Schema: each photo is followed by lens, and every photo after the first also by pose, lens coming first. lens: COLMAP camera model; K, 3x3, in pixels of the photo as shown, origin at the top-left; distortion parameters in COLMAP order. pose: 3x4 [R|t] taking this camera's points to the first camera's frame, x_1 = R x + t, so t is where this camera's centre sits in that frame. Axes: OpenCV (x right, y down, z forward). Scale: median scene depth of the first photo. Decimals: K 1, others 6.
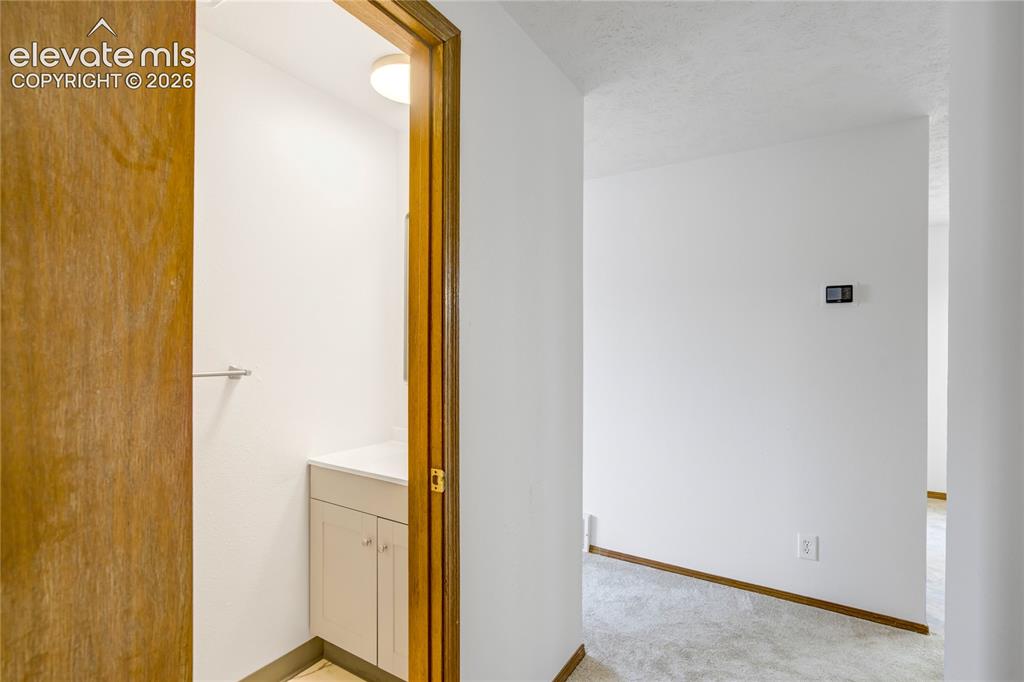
lens RADIAL K [[477.9, 0, 513.2], [0, 477.9, 345.1], [0, 0, 1]] dist [-0.032848, 0.012389]
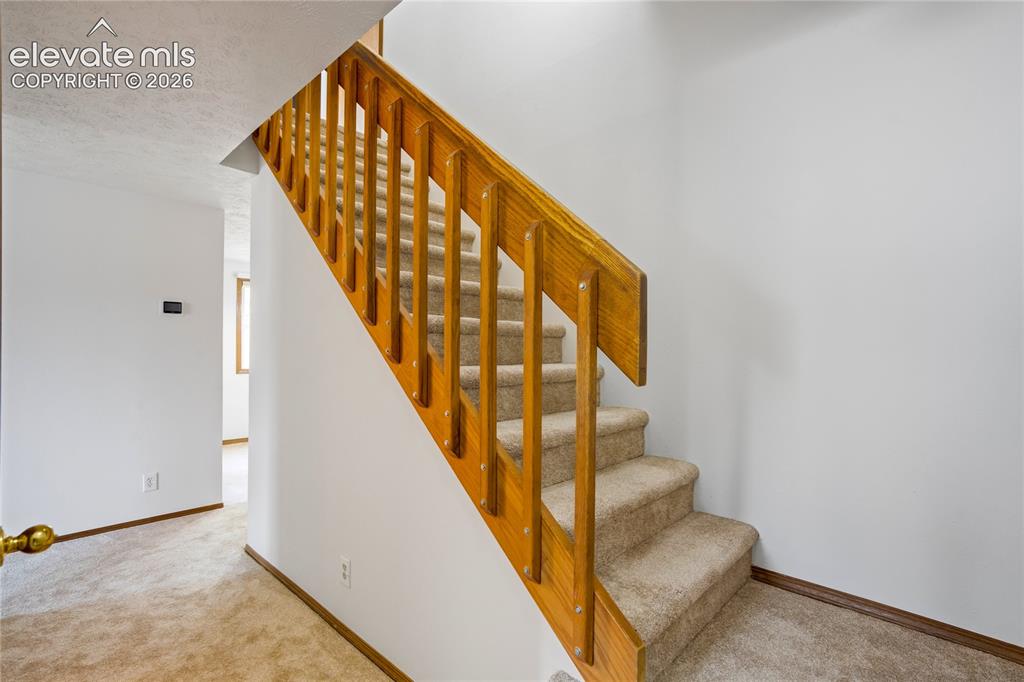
lens RADIAL K [[477.9, 0, 514.9], [0, 477.9, 344.1], [0, 0, 1]] dist [-0.032848, 0.012389]
pose [[0.184107, 0.004970, 0.982894, -0.606854], [-0.003585, 0.999984, -0.004384, 0.012136], [-0.982900, -0.002716, 0.184122, -0.368373]]
